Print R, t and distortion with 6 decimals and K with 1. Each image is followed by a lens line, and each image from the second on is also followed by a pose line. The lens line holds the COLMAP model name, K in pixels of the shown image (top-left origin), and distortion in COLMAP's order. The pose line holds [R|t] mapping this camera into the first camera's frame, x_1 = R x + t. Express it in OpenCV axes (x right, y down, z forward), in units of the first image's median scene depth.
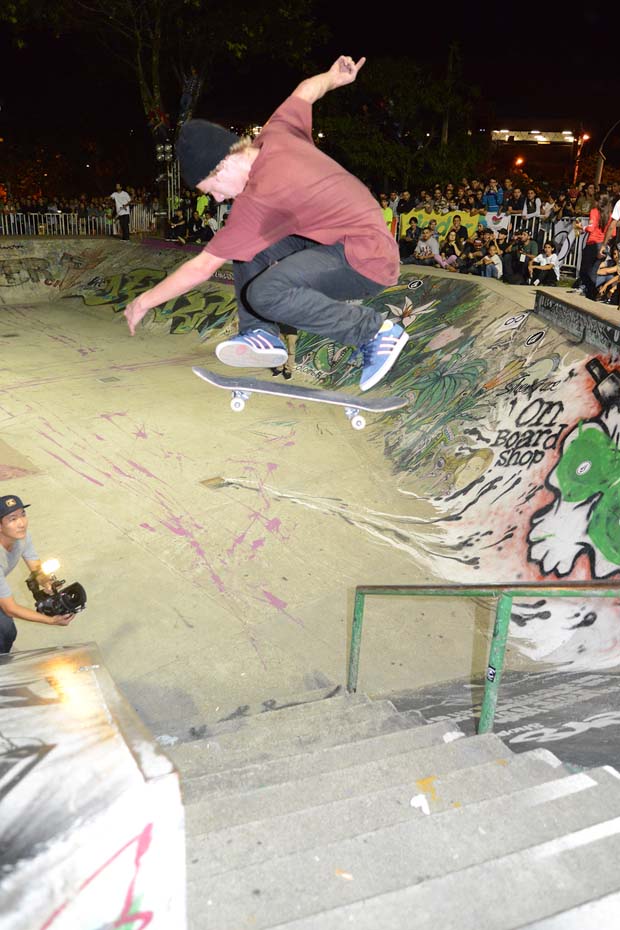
lens RADIAL K [[707.0, 0, 310.1], [0, 707.0, 443.3], [0, 0, 1]] dist [-0.087259, 0.003829]
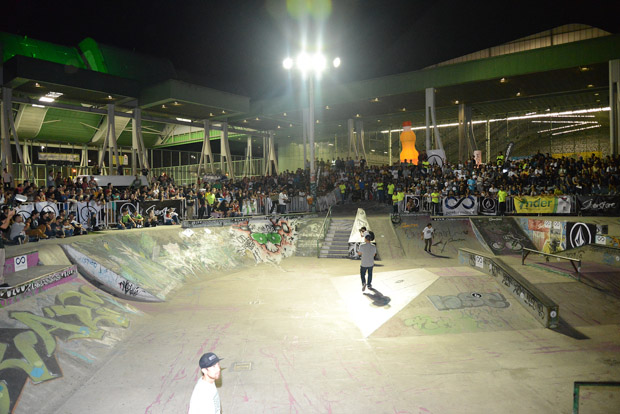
lens RADIAL K [[415.6, 0, 310.0], [0, 415.6, 207.0], [0, 0, 1]] dist [-0.085570, 0.004656]
pose [[-0.790428, -0.043750, 0.610991, -1.155120], [0.187491, 0.932295, 0.309311, -0.687279], [-0.583156, 0.359043, -0.728709, 1.834857]]
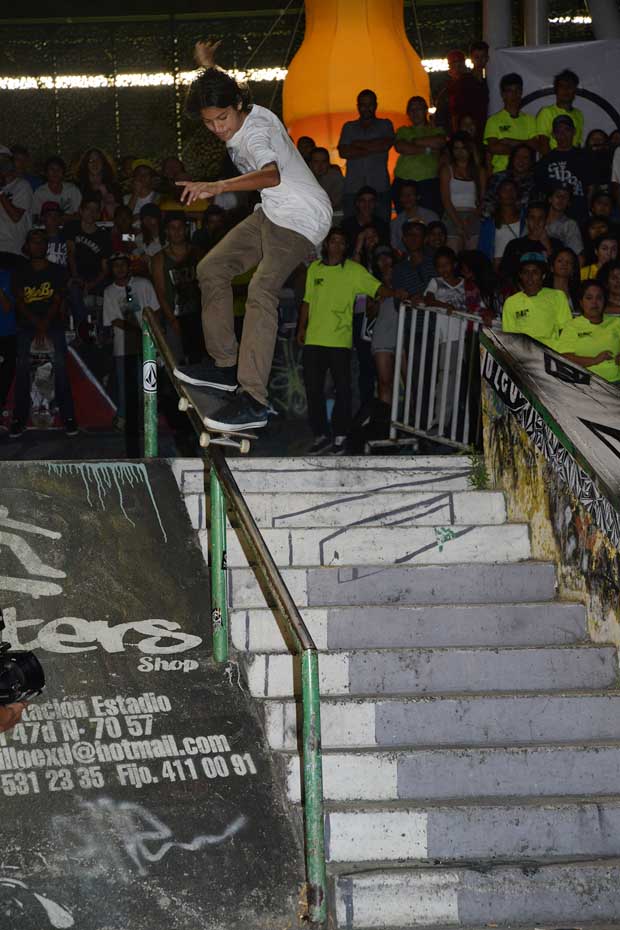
lens RADIAL K [[2145.5, 0, 325.1], [0, 2145.5, 464.8], [0, 0, 1]] dist [0.668332, 0.900391]
pose [[-0.995335, -0.003119, 0.096432, -0.042466], [0.021955, 0.965935, 0.257854, -0.152016], [-0.093951, 0.258768, -0.961360, 1.067070]]
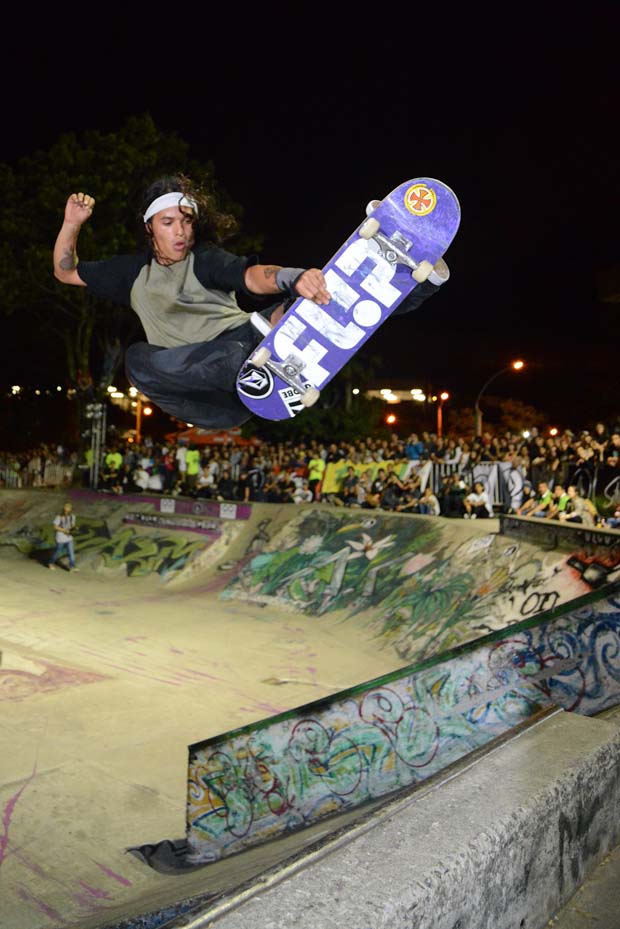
lens RADIAL K [[780.4, 0, 229.8], [0, 780.4, 344.0], [0, 0, 1]] dist [-0.086978, 0.010938]
pose [[0.994512, 0.011897, 0.103948, -0.263893], [0.037864, 0.885244, -0.463583, 0.112215], [-0.097535, 0.464974, 0.879935, -0.261519]]
